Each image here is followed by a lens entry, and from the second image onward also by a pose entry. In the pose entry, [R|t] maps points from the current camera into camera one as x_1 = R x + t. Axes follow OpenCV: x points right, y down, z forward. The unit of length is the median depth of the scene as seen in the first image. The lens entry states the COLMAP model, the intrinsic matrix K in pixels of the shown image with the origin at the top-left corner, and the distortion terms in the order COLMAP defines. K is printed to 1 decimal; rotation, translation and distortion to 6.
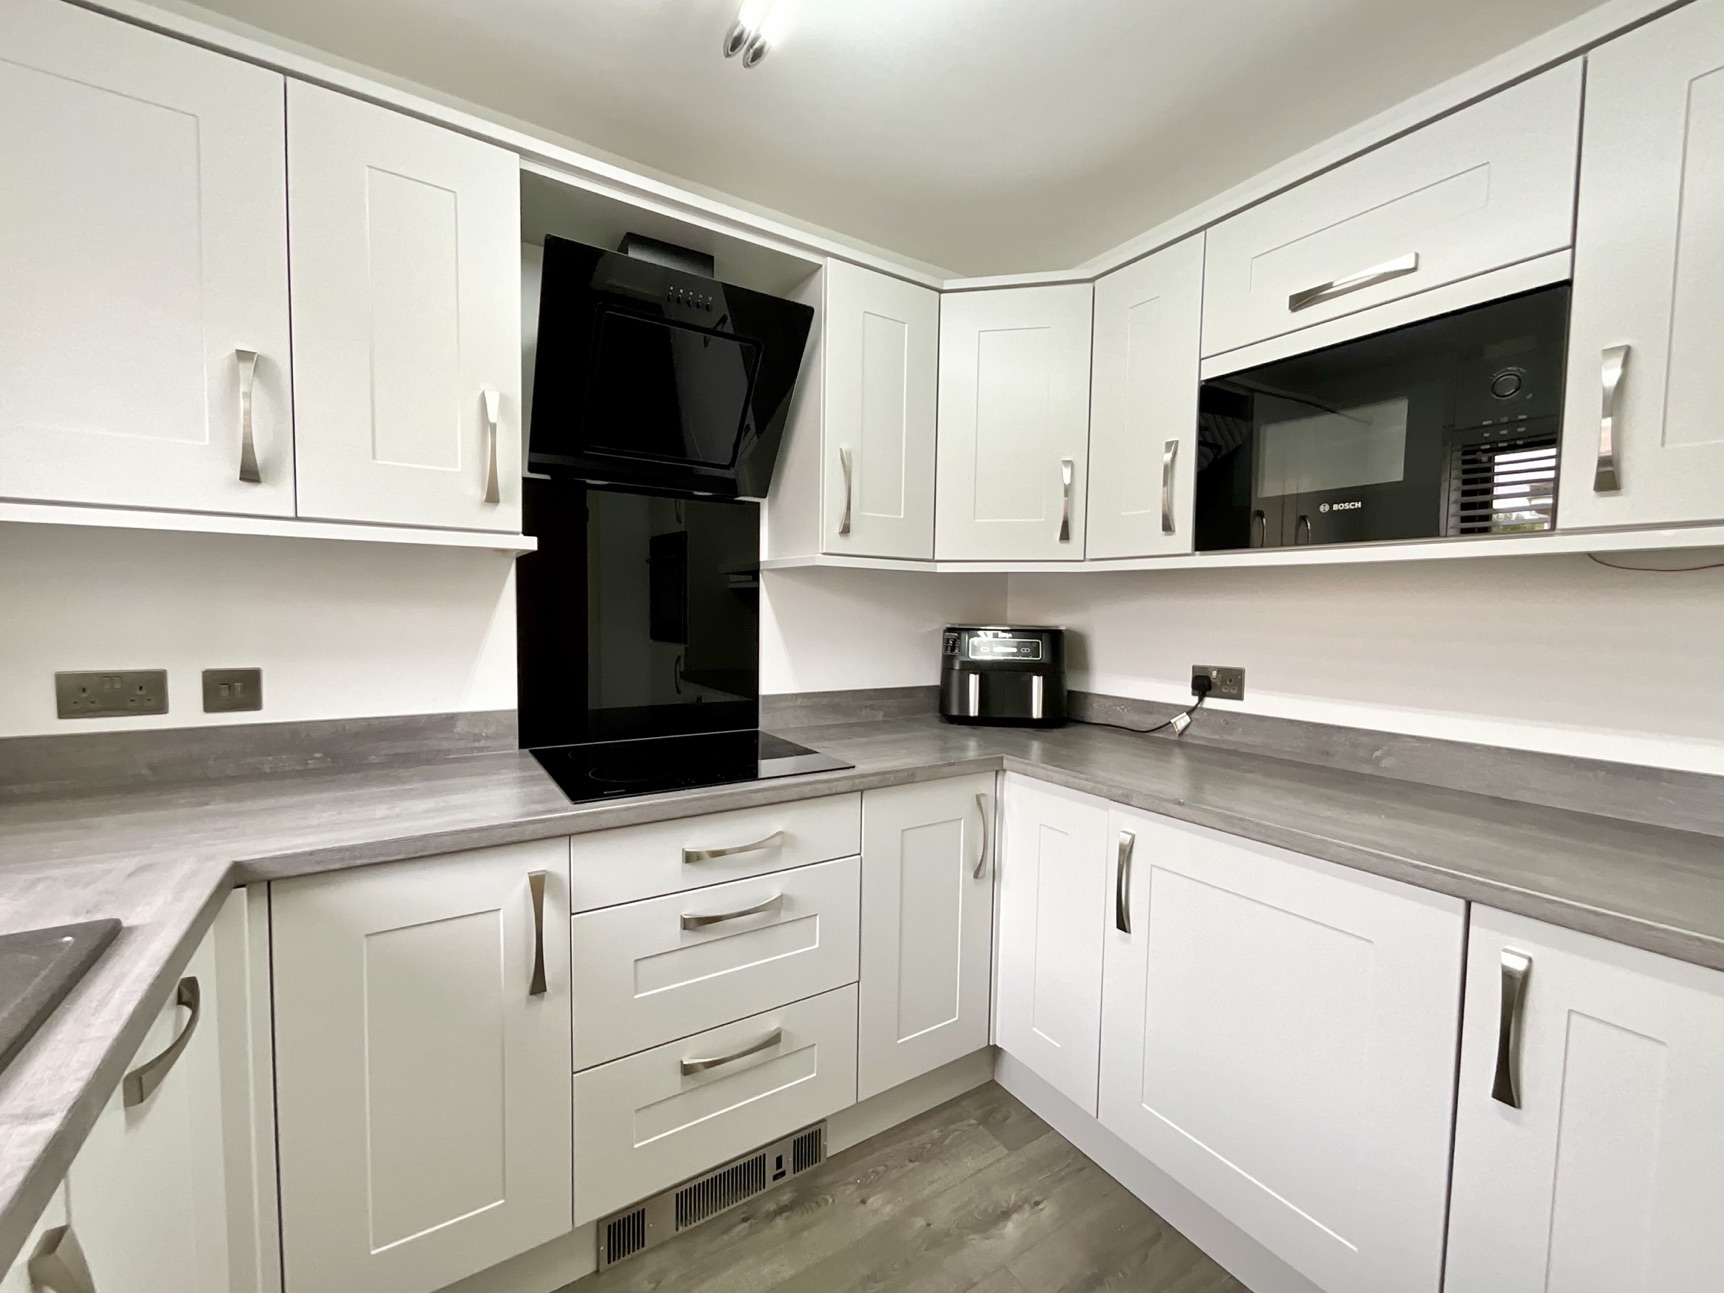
lens RADIAL K [[706.4, 0, 862.0], [0, 706.4, 646.5], [0, 0, 1]] dist [-0.001196, 0.000145]
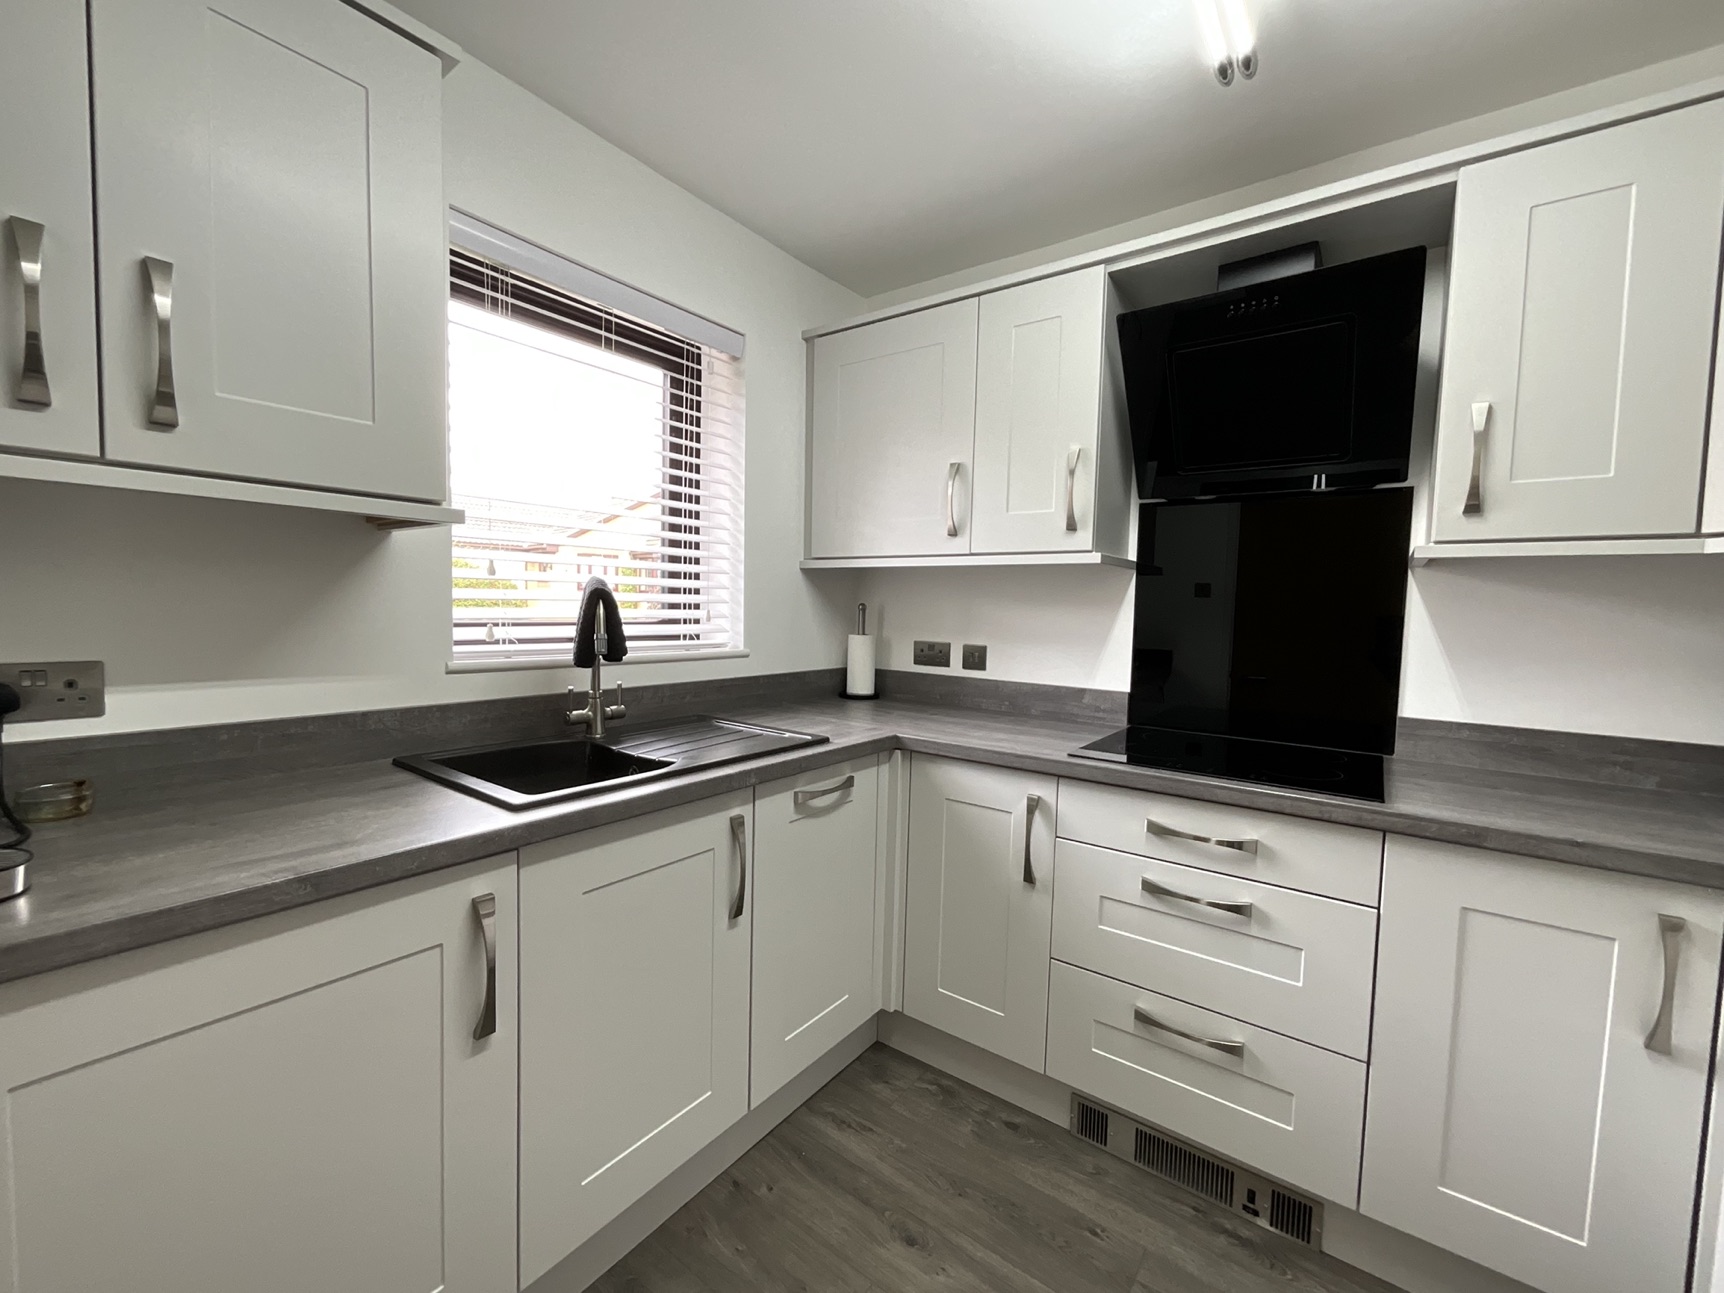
lens RADIAL K [[701.3, 0, 859.0], [0, 701.3, 646.1], [0, 0, 1]] dist [0.003685, 0.000461]
pose [[0.347283, 0.044672, -0.936696, 0.493449], [-0.070317, 0.997293, 0.021492, 0.014634], [0.935120, 0.058401, 0.349484, 0.125620]]
